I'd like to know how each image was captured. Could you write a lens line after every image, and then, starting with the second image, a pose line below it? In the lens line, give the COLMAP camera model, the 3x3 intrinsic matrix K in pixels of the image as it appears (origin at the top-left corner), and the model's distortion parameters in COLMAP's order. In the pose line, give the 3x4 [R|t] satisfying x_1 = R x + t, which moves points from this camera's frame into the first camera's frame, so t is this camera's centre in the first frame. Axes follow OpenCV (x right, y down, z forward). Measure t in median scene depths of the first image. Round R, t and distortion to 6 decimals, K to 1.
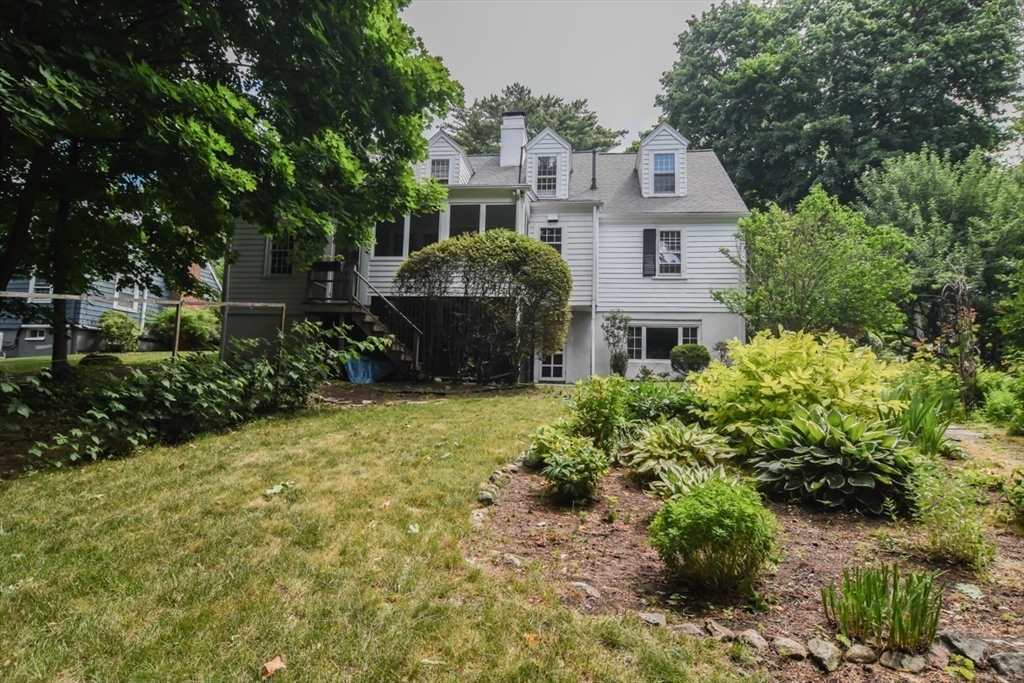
lens RADIAL K [[552.4, 0, 512.0], [0, 552.4, 341.5], [0, 0, 1]] dist [-0.004258, -0.000779]
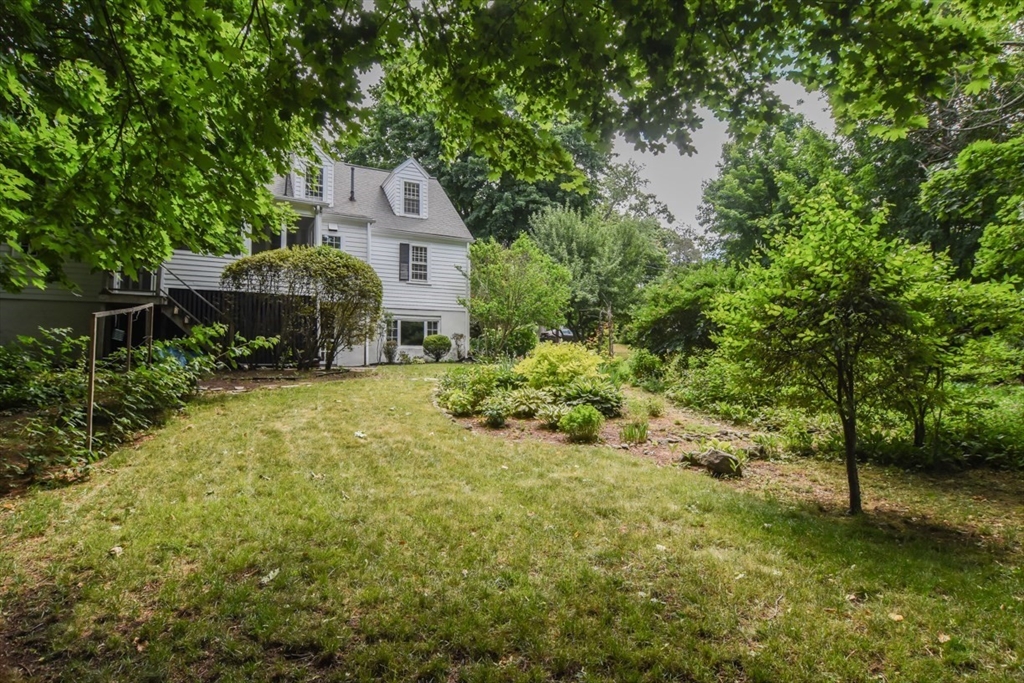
lens RADIAL K [[532.7, 0, 512.0], [0, 532.7, 341.5], [0, 0, 1]] dist [-0.000126, -0.020324]
pose [[0.828941, 0.003325, 0.559326, -0.233516], [-0.025569, 0.999162, 0.031955, -0.023362], [-0.558751, -0.040791, 0.828331, -0.167052]]
